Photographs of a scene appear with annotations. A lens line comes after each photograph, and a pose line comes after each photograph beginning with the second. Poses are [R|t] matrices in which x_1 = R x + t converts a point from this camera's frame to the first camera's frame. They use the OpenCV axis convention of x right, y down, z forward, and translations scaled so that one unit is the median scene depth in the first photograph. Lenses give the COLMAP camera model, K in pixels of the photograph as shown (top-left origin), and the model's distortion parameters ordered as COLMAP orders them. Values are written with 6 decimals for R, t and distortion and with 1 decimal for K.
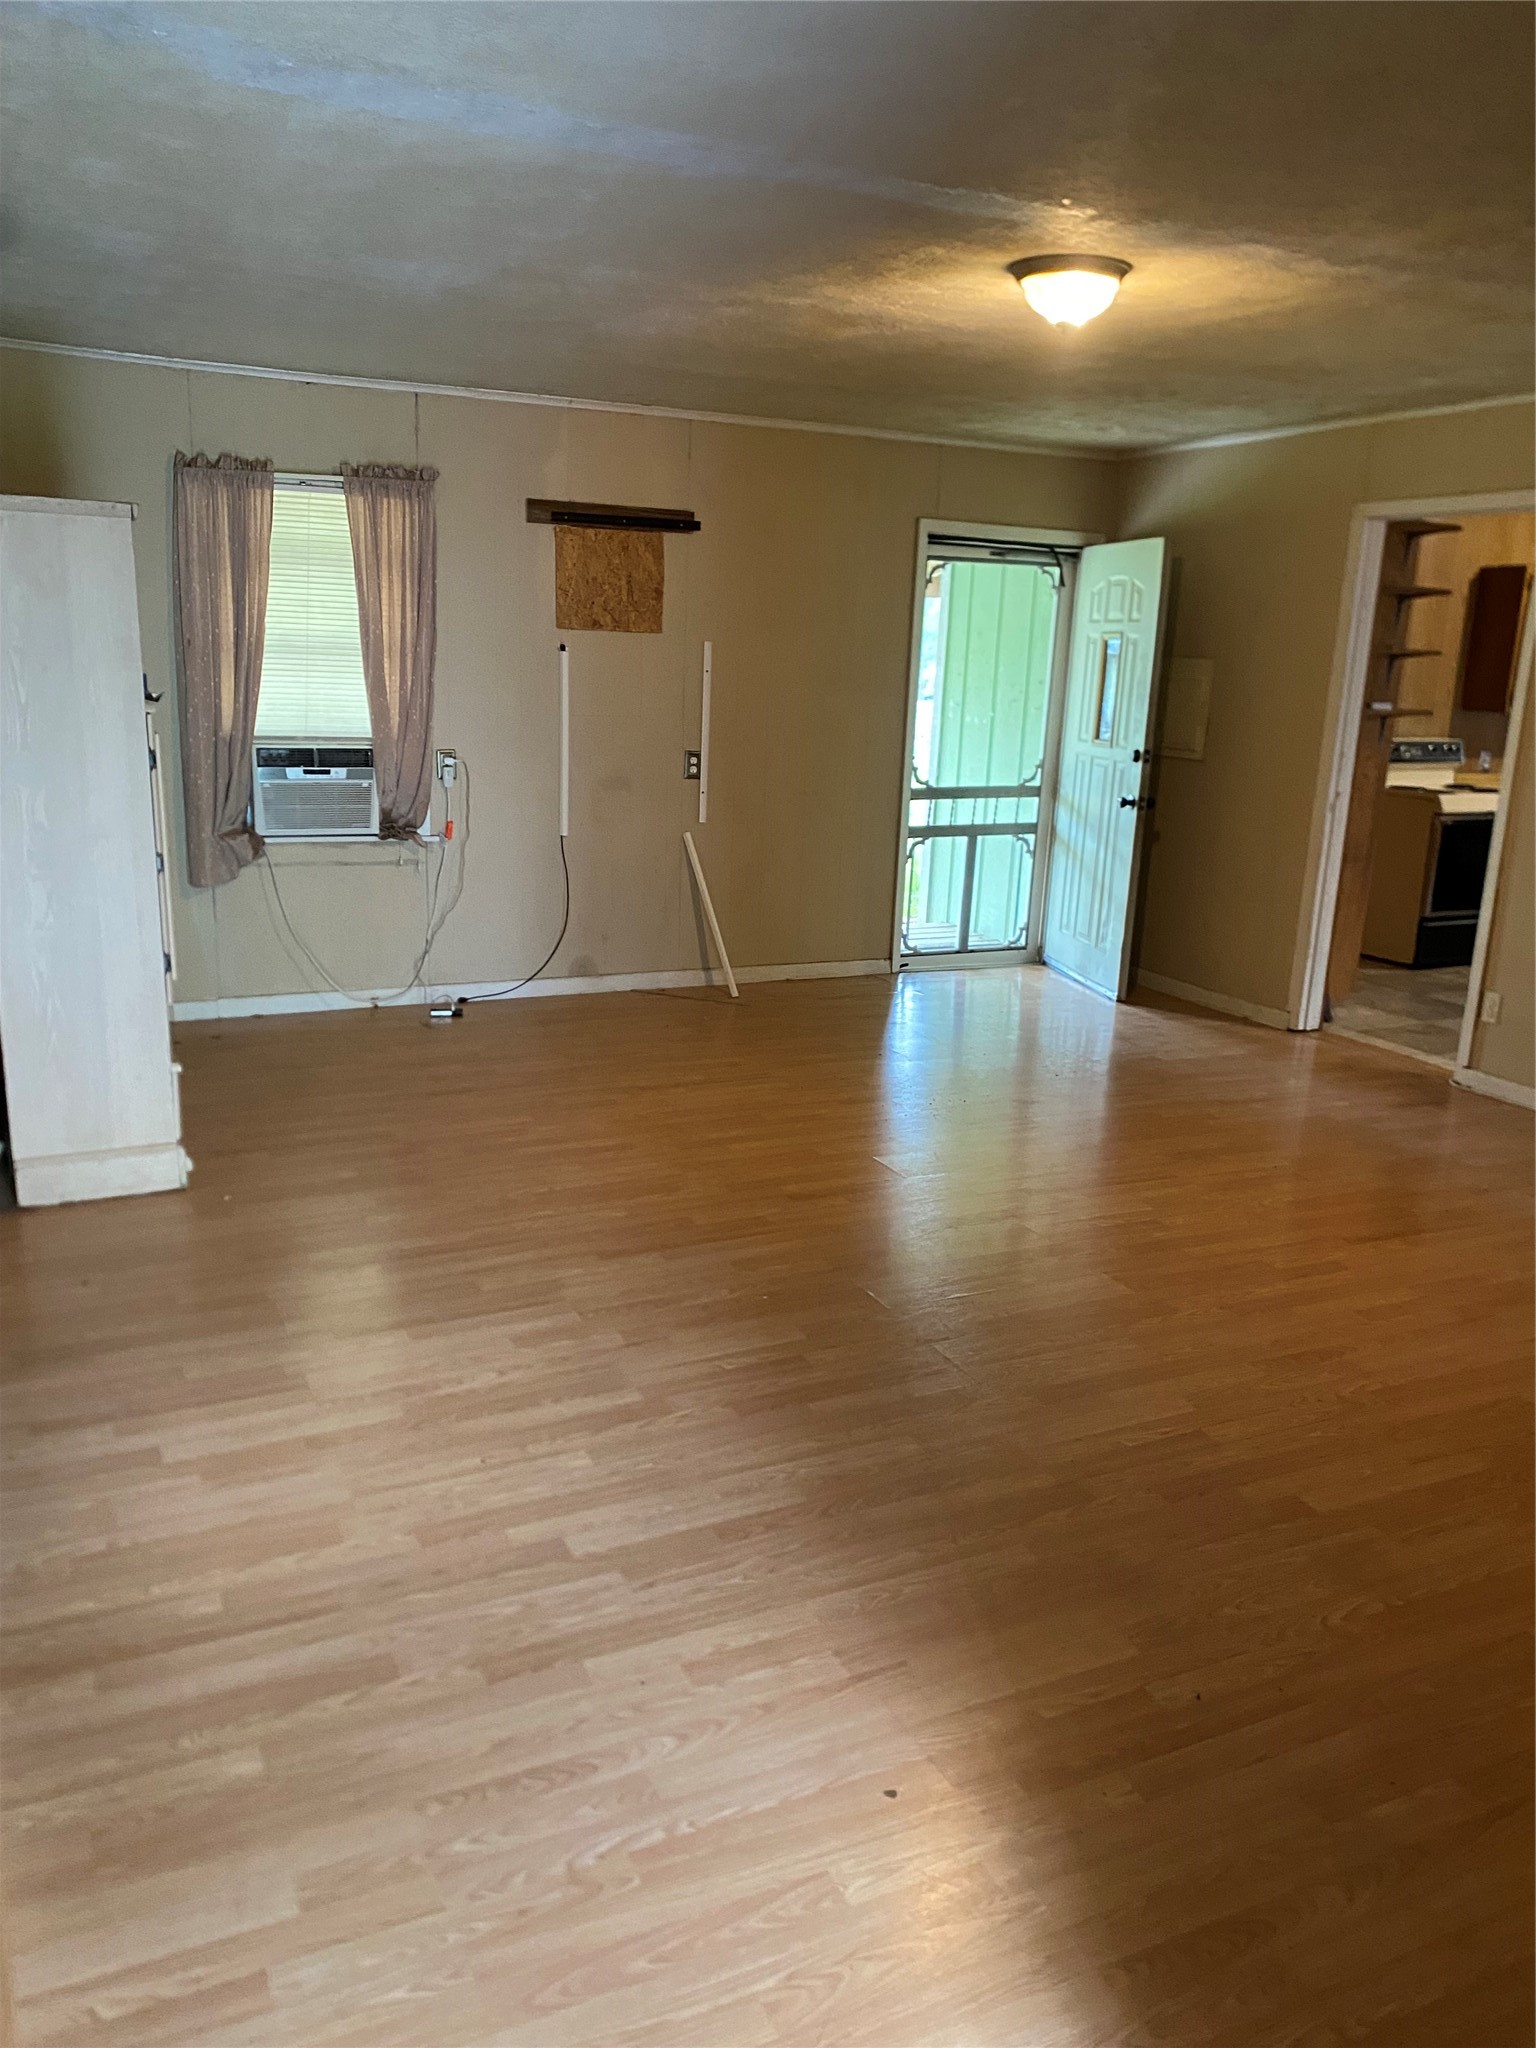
lens RADIAL K [[1554.8, 0, 768.7], [0, 1554.8, 1032.3], [0, 0, 1]] dist [0.005417, -0.008019]
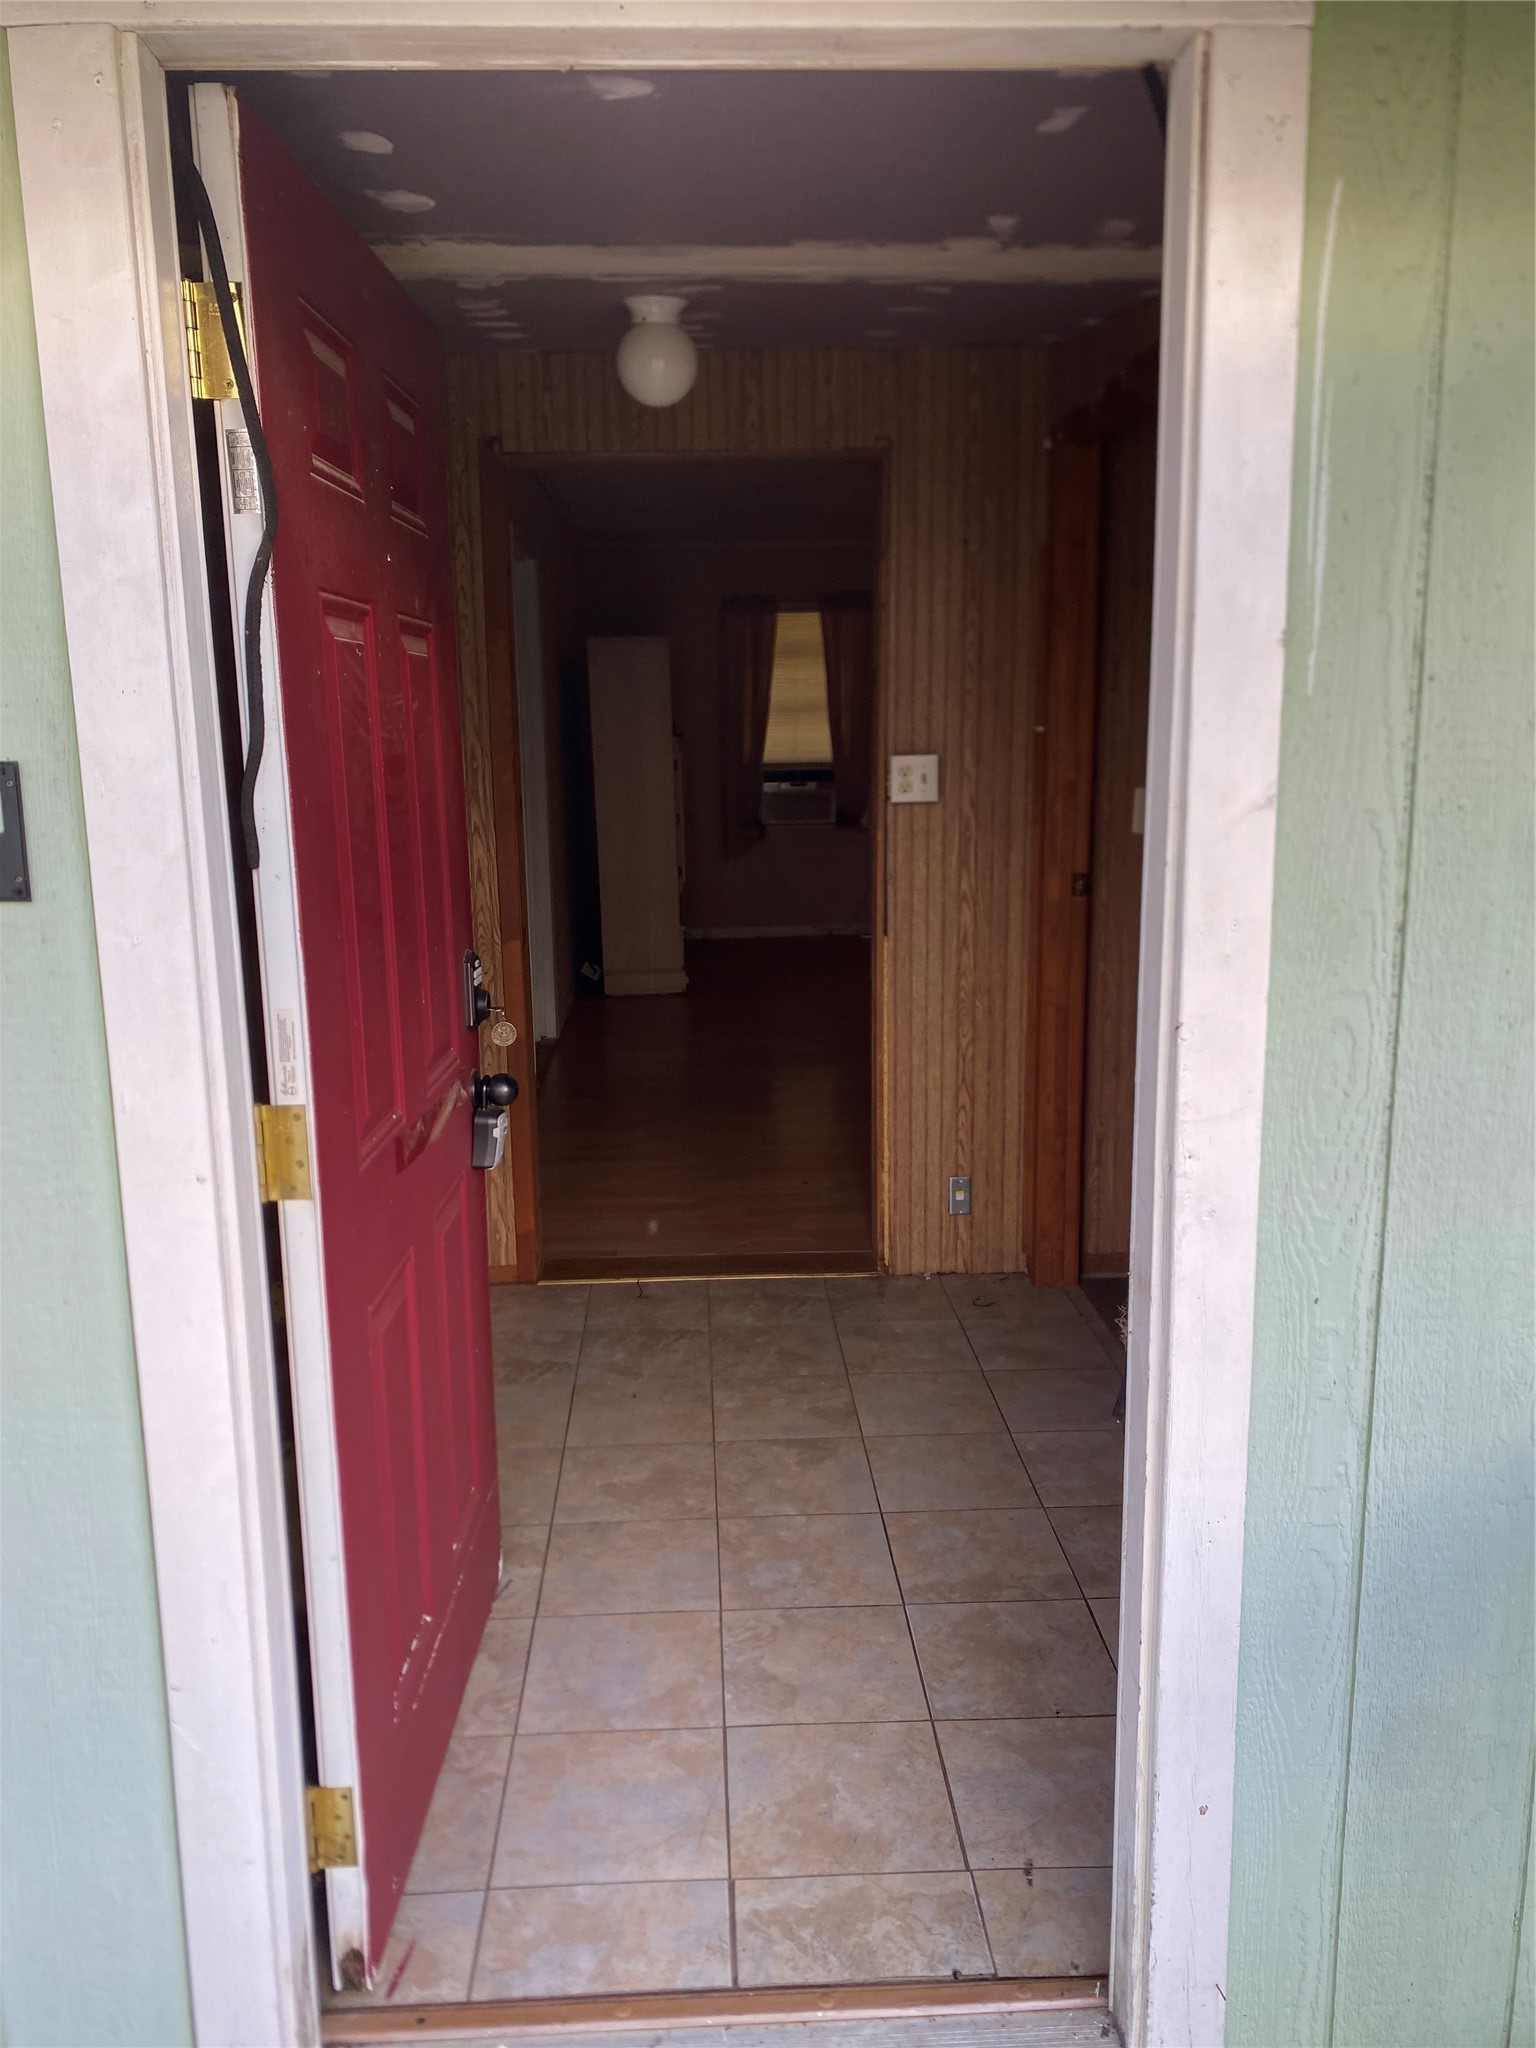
lens RADIAL K [[1554.8, 0, 763.2], [0, 1554.8, 1015.1], [0, 0, 1]] dist [0.005417, -0.008019]
pose [[0.921041, 0.027450, -0.388498, 0.314057], [-0.046660, 0.998106, -0.040097, 0.139570], [0.386661, 0.055059, 0.920577, -0.490372]]
